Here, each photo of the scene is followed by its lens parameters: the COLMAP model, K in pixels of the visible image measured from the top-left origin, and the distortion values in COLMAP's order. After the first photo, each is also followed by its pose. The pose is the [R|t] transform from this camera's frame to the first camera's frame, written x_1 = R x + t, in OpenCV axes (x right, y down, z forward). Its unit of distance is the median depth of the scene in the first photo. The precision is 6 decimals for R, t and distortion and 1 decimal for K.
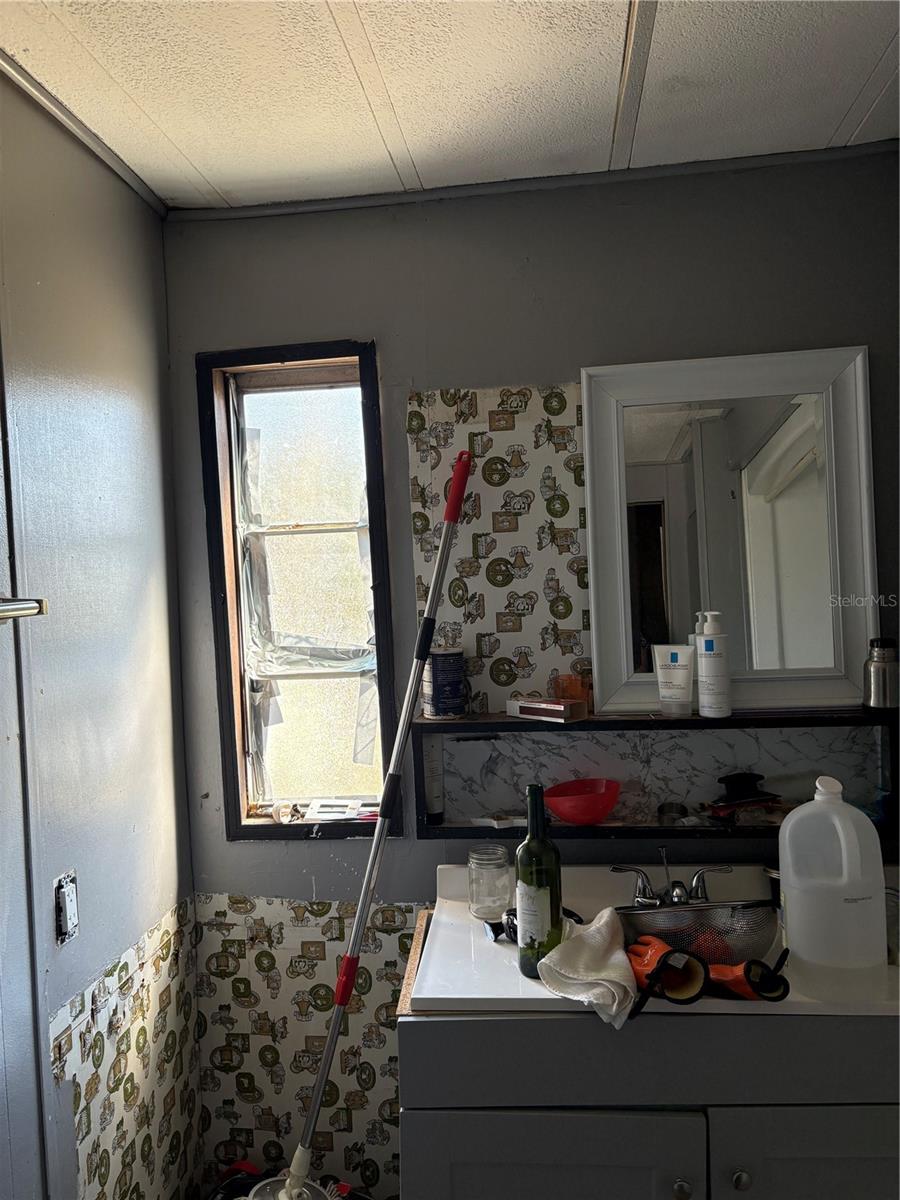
lens RADIAL K [[902.4, 0, 443.1], [0, 902.4, 596.1], [0, 0, 1]] dist [0.044812, -0.045643]
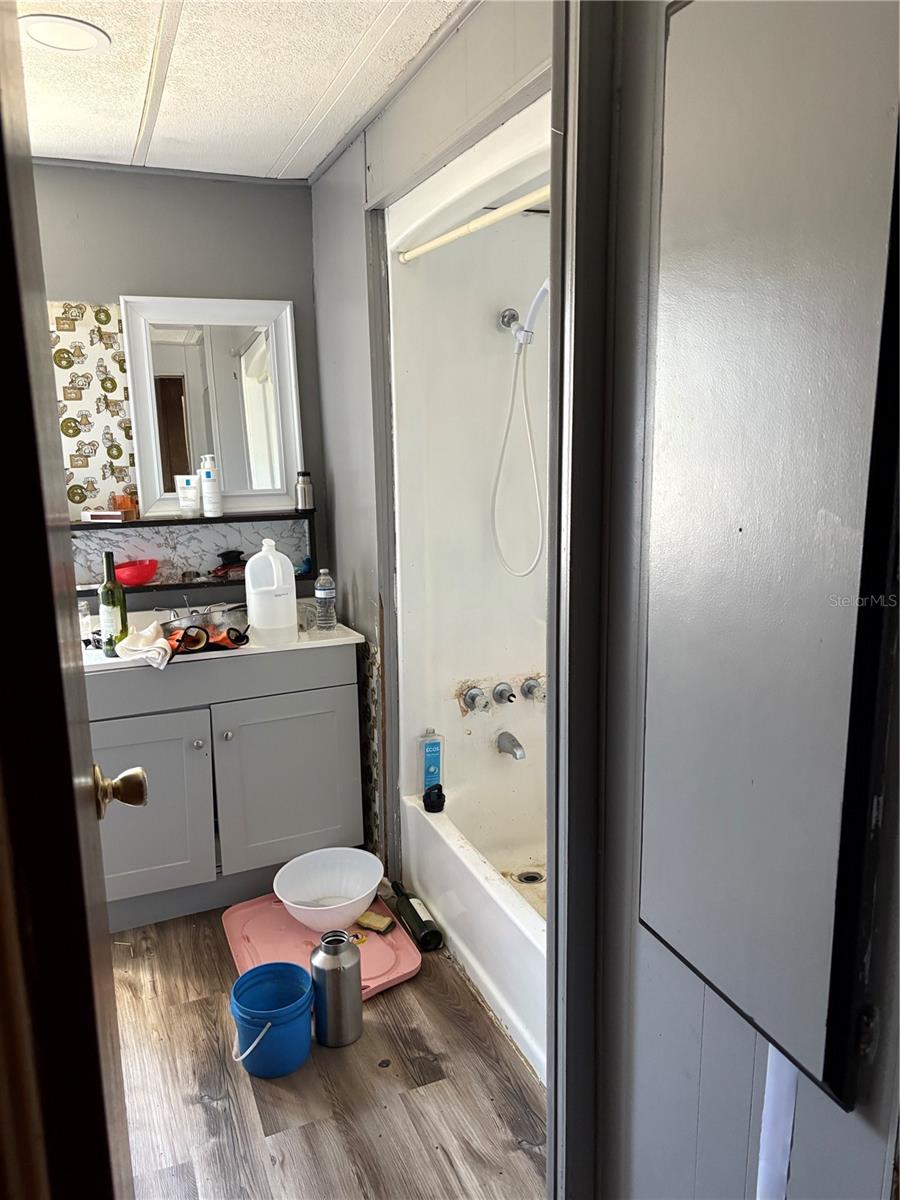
lens RADIAL K [[902.4, 0, 447.0], [0, 902.4, 603.8], [0, 0, 1]] dist [0.044812, -0.045643]
pose [[0.873548, -0.068948, 0.481831, -0.145161], [-0.005494, 0.988456, 0.151406, 0.032264], [-0.486708, -0.134908, 0.863085, -0.688564]]
